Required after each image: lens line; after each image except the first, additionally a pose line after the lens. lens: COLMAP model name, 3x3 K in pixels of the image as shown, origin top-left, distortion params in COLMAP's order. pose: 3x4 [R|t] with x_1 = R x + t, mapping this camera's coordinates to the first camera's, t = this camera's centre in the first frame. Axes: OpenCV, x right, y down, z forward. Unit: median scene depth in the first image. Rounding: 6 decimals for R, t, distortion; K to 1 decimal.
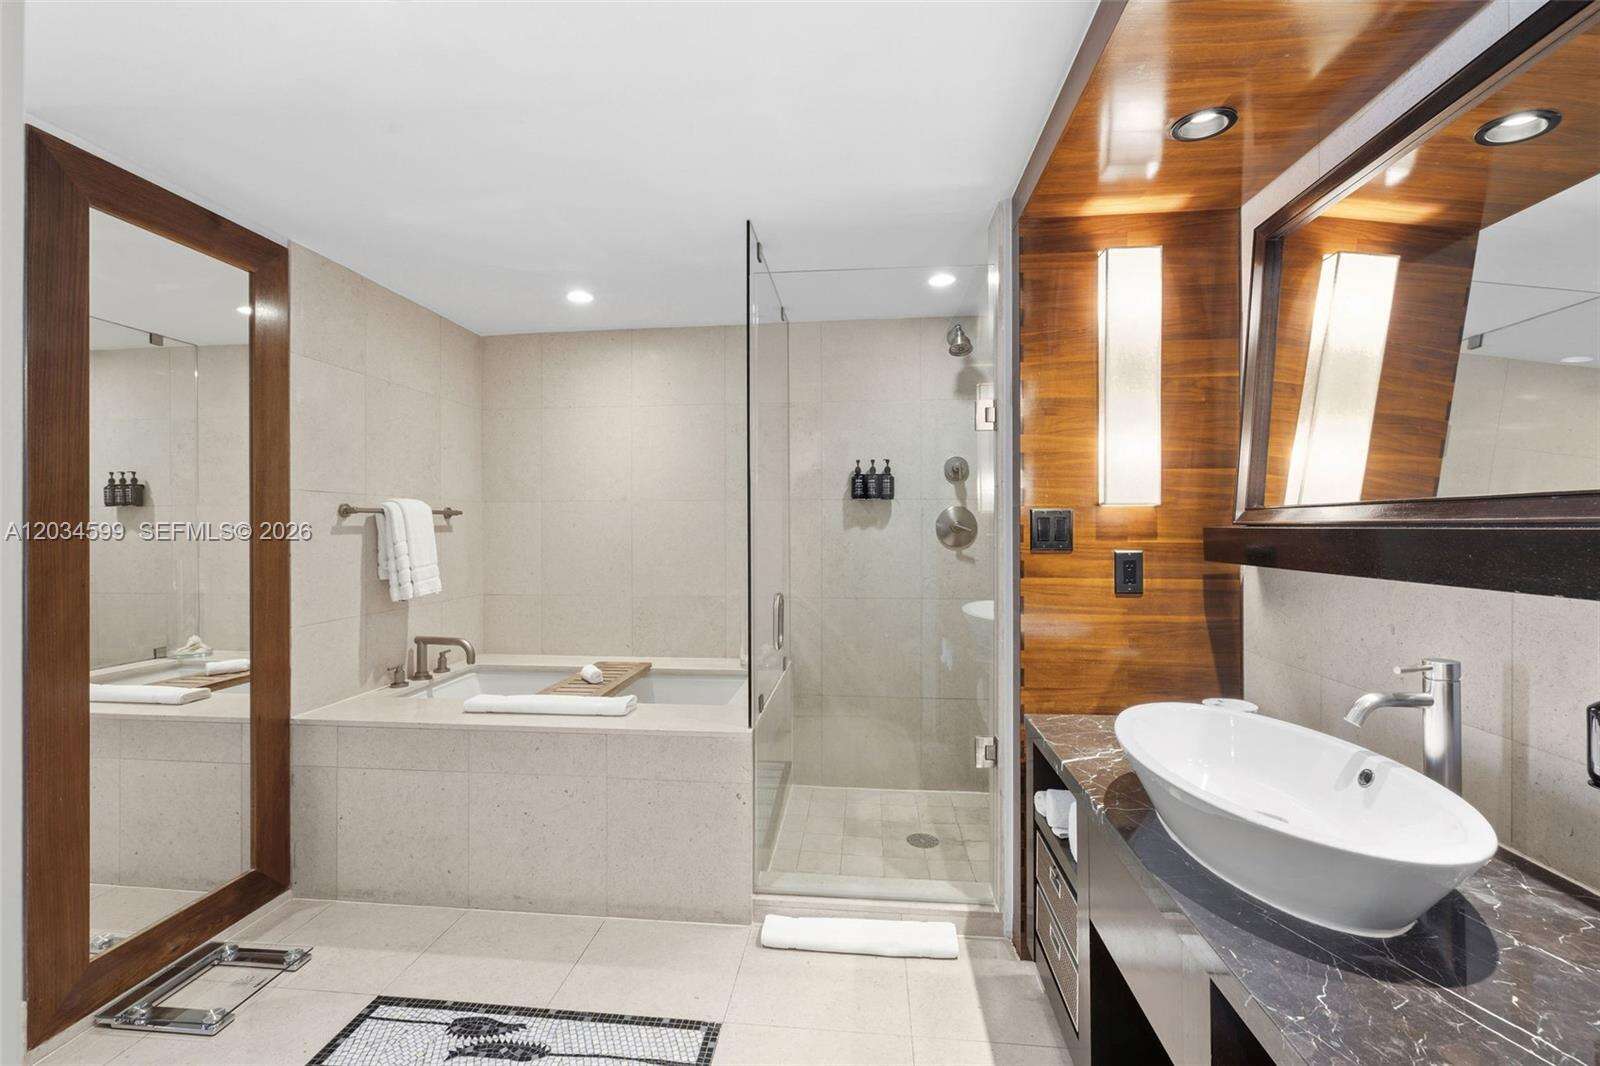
lens RADIAL K [[680.1, 0, 807.8], [0, 680.1, 522.0], [0, 0, 1]] dist [-0.002055, 0.001339]
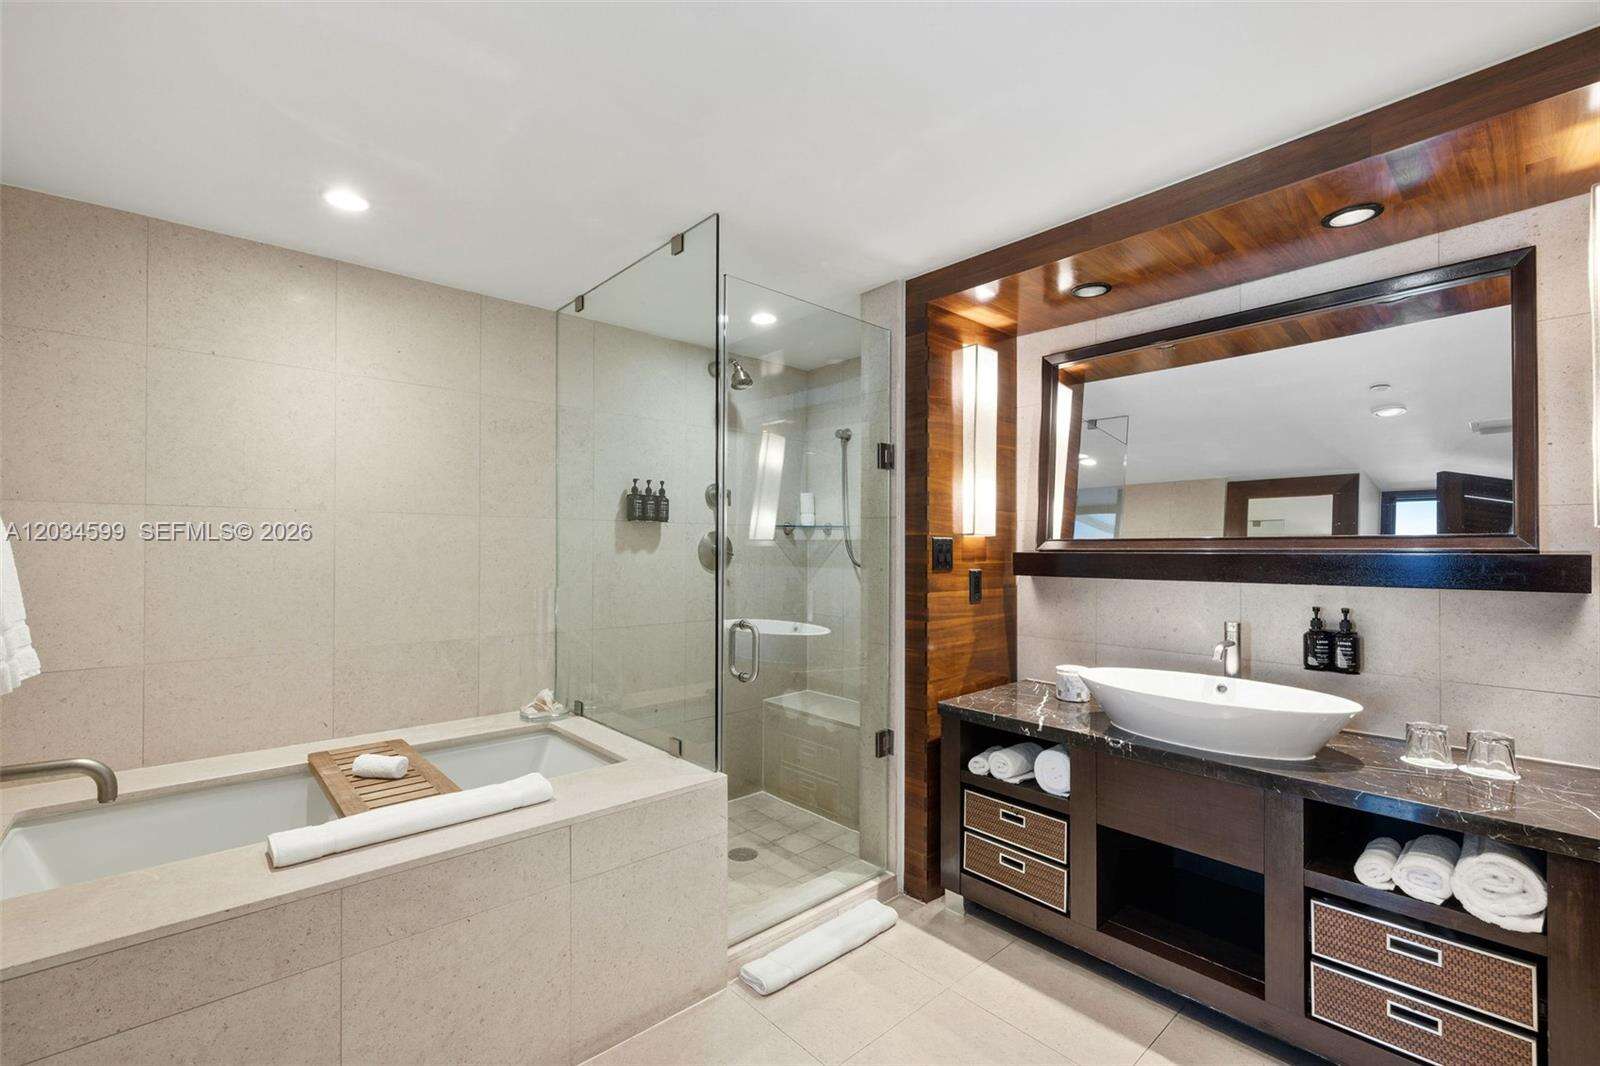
lens RADIAL K [[680.1, 0, 796.1], [0, 680.1, 539.9], [0, 0, 1]] dist [-0.002055, 0.001339]
pose [[0.686784, 0.015811, 0.726689, -0.552451], [-0.009457, 0.999873, -0.012817, 0.003264], [-0.726800, 0.001930, 0.686847, 0.240732]]
